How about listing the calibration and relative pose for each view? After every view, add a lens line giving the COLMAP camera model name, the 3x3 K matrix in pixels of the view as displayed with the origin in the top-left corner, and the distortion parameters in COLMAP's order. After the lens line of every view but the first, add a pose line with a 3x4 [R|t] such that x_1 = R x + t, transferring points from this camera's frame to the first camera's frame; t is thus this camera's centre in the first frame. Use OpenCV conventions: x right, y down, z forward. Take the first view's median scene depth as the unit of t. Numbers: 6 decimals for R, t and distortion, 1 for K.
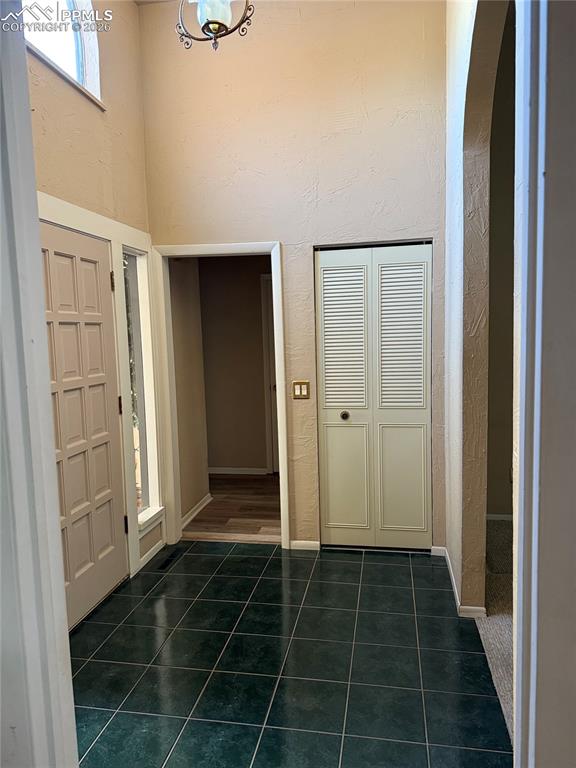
lens RADIAL K [[528.4, 0, 288.0], [0, 528.4, 384.0], [0, 0, 1]] dist [0.113924, -0.212016]
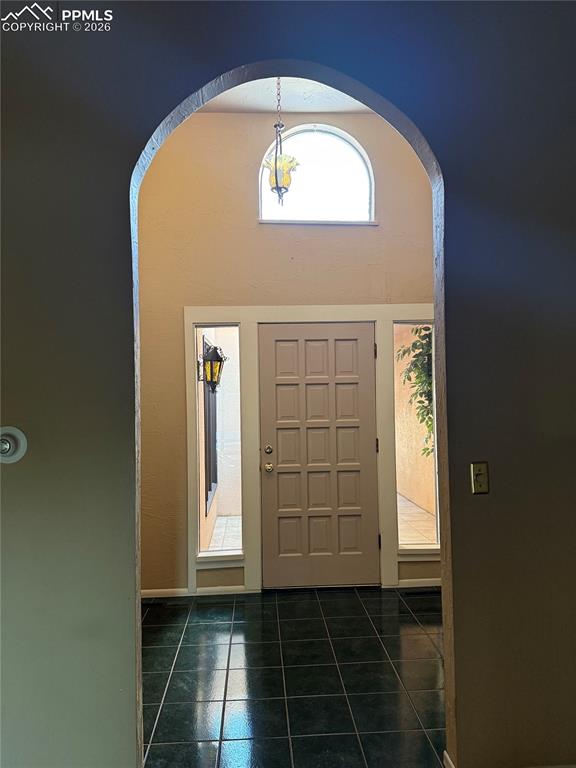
lens RADIAL K [[528.4, 0, 288.0], [0, 528.4, 384.0], [0, 0, 1]] dist [0.113924, -0.212016]
pose [[0.242477, 0.018434, -0.969982, 0.876502], [-0.090951, 0.995848, -0.003810, -0.083839], [0.965885, 0.089145, 0.243146, 0.469595]]
